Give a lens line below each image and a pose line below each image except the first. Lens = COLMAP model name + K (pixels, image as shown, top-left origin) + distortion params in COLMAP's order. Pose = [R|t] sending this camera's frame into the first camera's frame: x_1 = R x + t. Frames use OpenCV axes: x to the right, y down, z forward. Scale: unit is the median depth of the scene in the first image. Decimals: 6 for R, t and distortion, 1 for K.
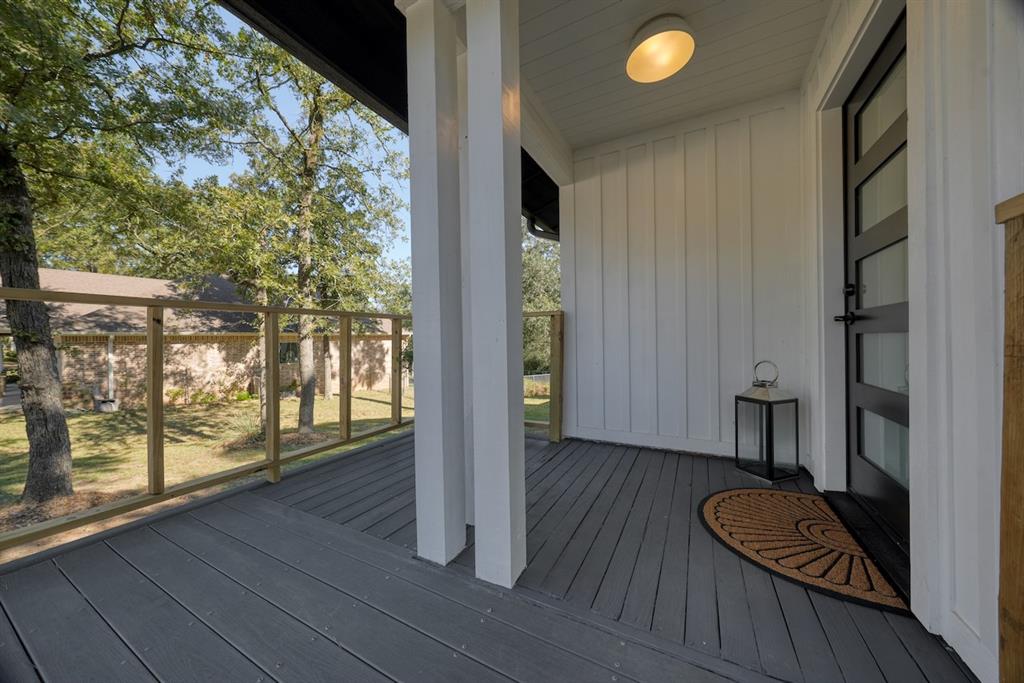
lens RADIAL K [[346.8, 0, 516.4], [0, 346.8, 341.5], [0, 0, 1]] dist [-0.002001, 0.000060]
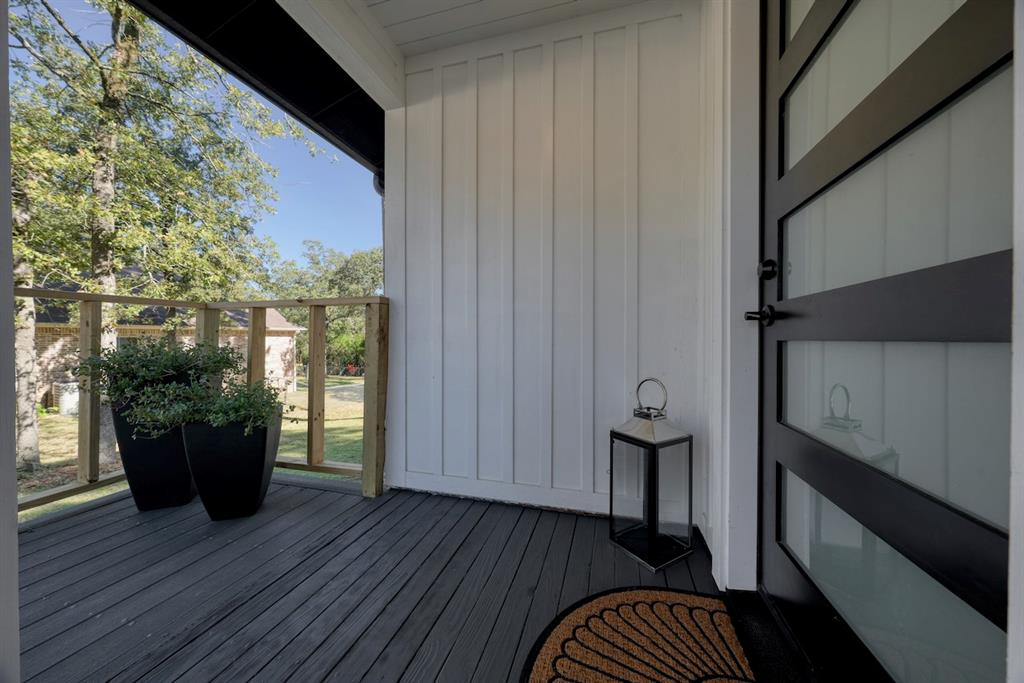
lens RADIAL K [[374.4, 0, 509.6], [0, 374.4, 341.9], [0, 0, 1]] dist [-0.001024, 0.000163]
pose [[0.974387, 0.016135, 0.224296, 0.276684], [-0.016085, 0.999869, -0.002051, -0.008977], [-0.224300, -0.001609, 0.974519, 0.340441]]
